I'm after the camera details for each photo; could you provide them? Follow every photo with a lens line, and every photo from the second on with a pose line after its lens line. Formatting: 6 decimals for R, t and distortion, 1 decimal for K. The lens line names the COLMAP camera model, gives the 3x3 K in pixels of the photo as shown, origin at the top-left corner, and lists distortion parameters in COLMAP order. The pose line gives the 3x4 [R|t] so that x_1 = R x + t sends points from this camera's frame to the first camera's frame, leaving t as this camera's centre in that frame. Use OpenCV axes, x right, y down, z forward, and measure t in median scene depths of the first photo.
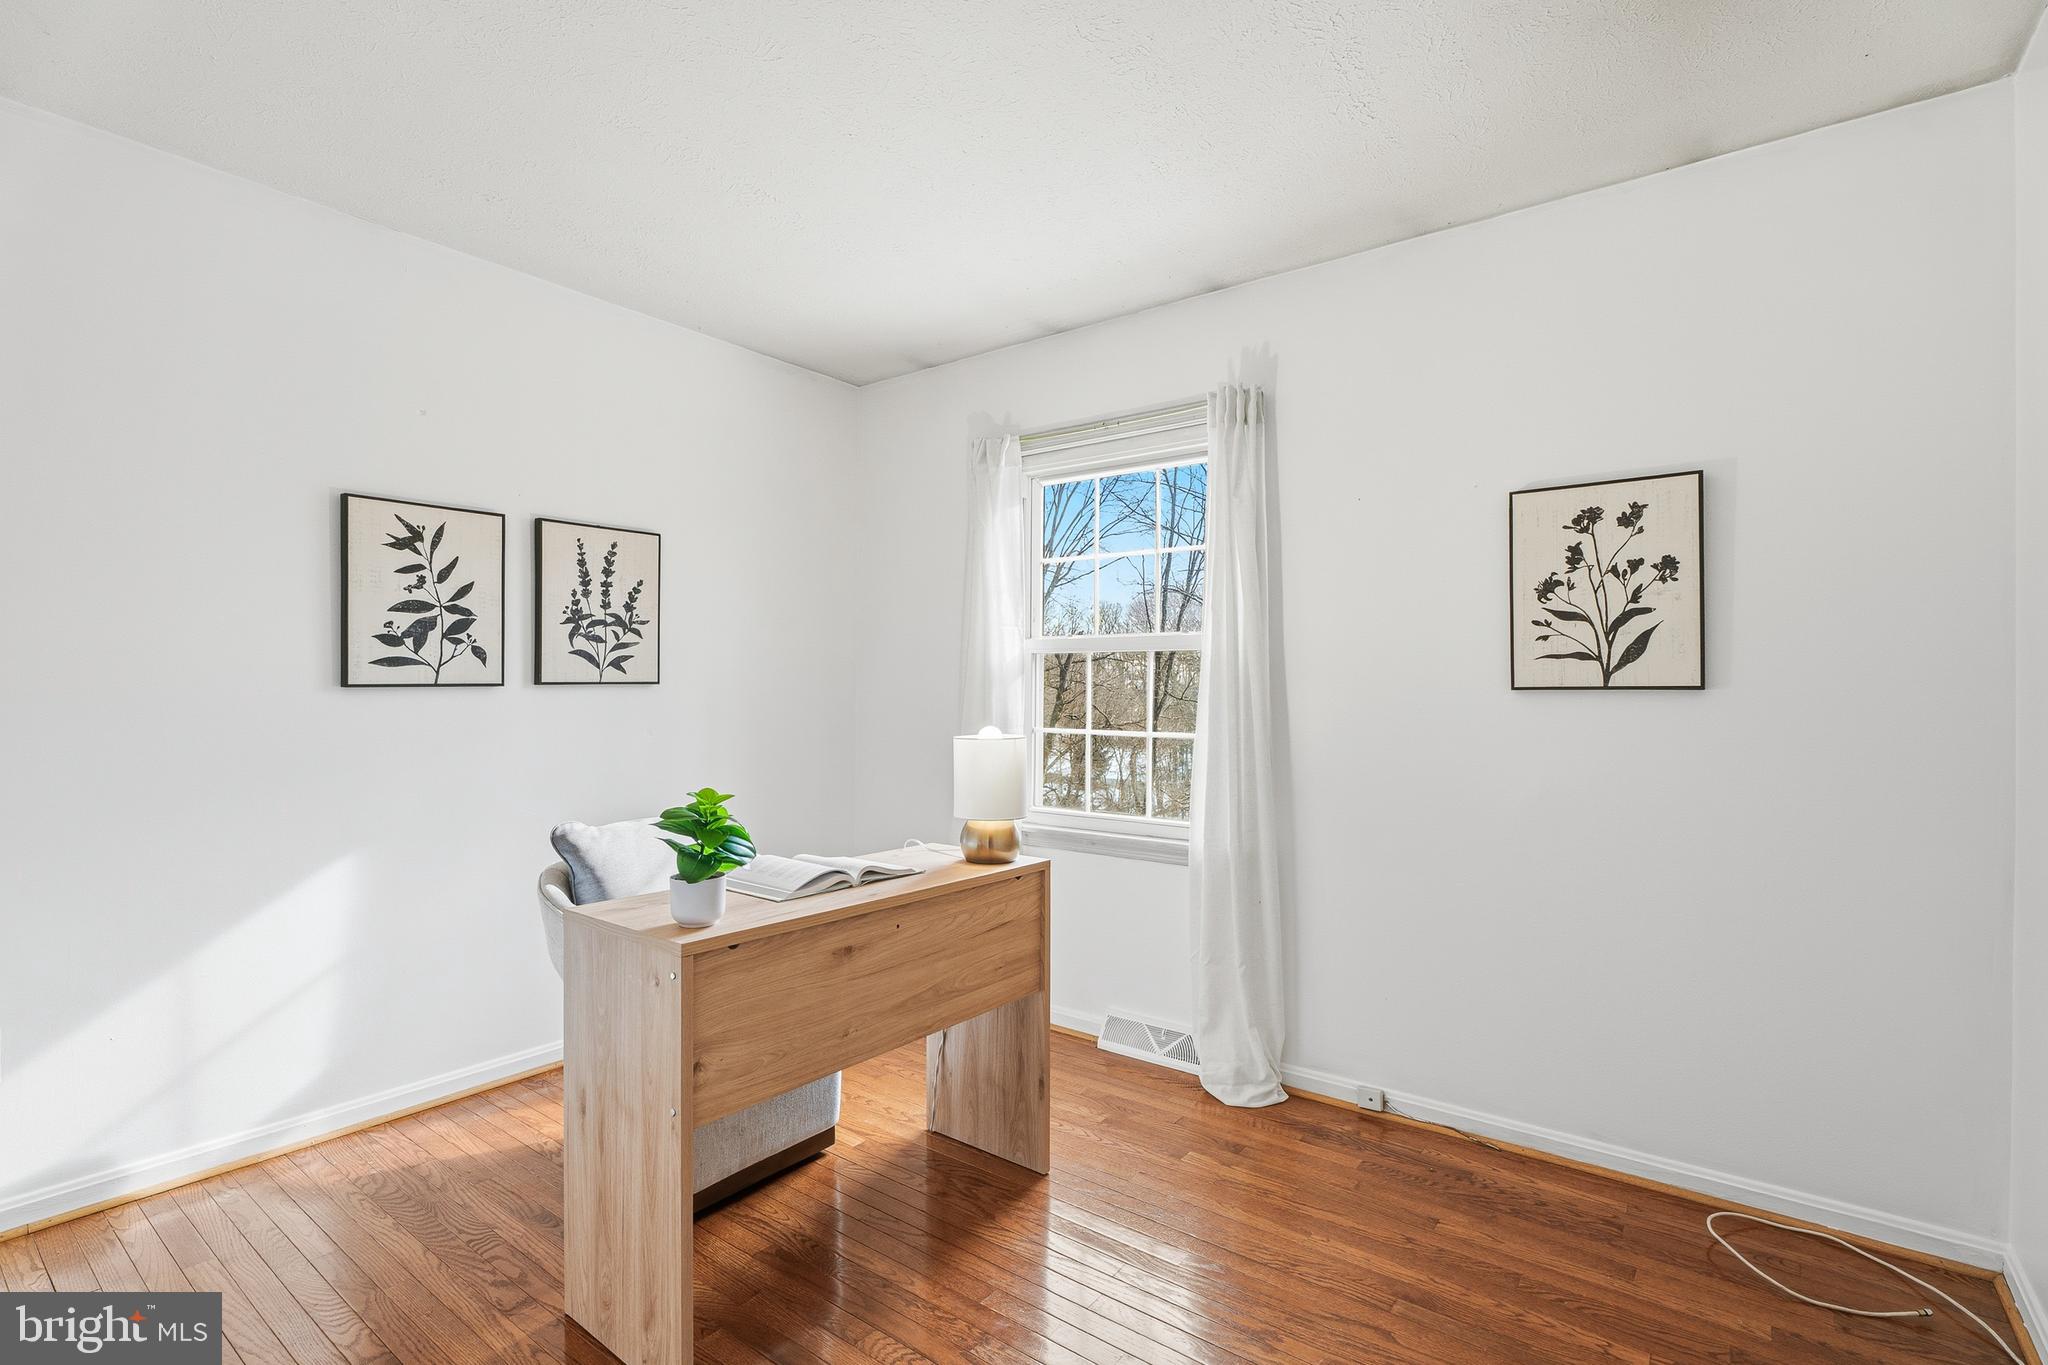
lens RADIAL K [[959.0, 0, 1024.0], [0, 959.0, 682.5], [0, 0, 1]] dist [-0.000366, -0.000058]
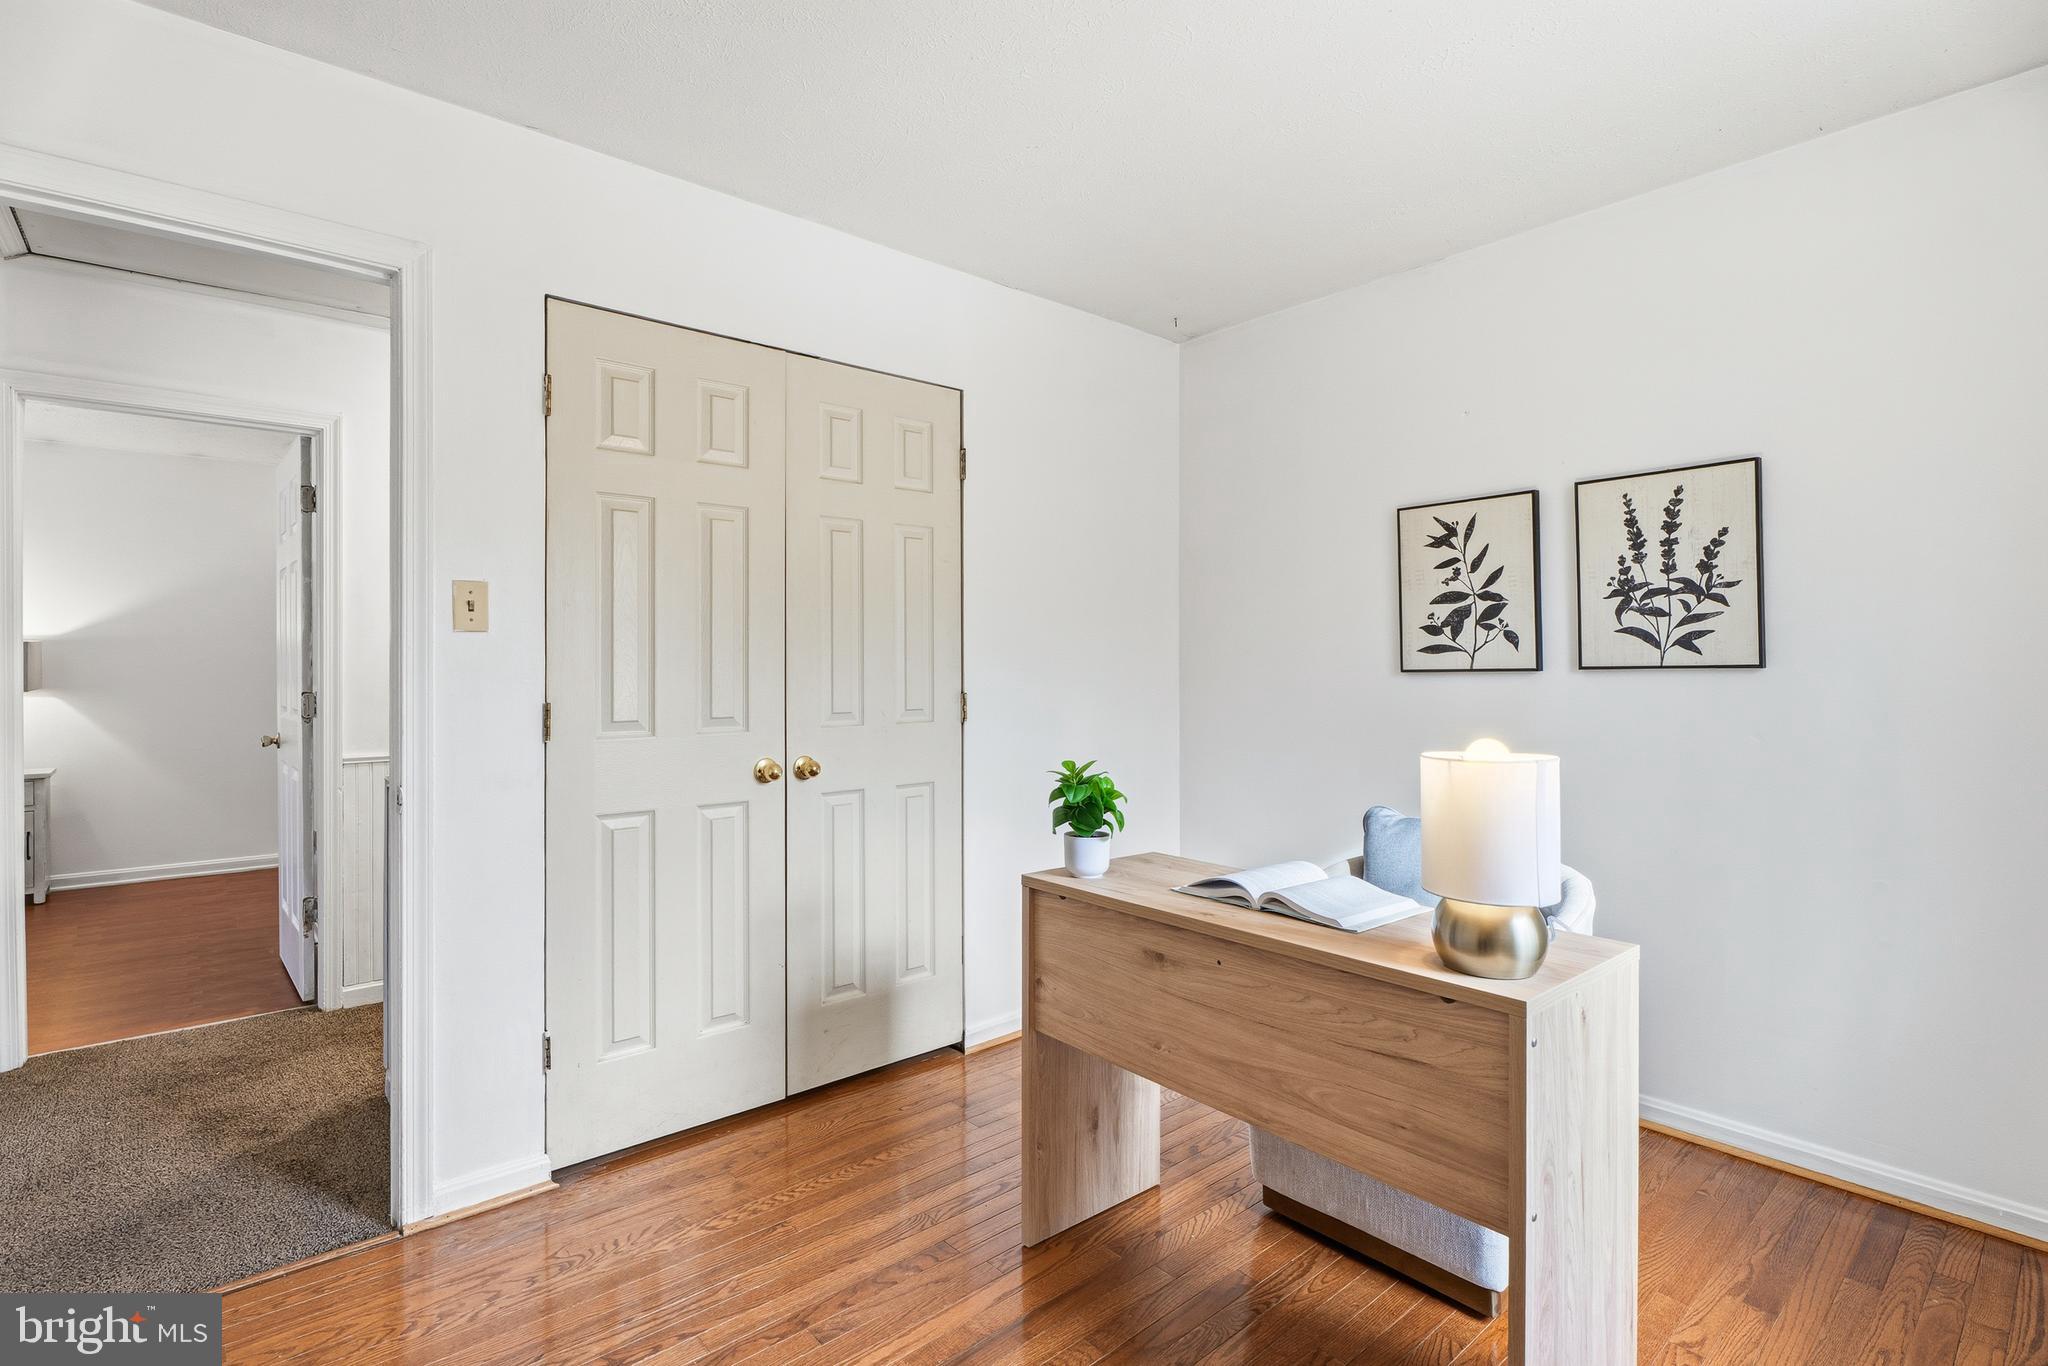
lens RADIAL K [[978.5, 0, 1026.8], [0, 978.5, 660.1], [0, 0, 1]] dist [0.032695, 0.000496]
pose [[-0.191853, -0.010339, -0.981369, 0.524222], [0.006396, 0.999910, -0.011785, 0.001240], [0.981403, -0.008538, -0.191770, 0.712912]]
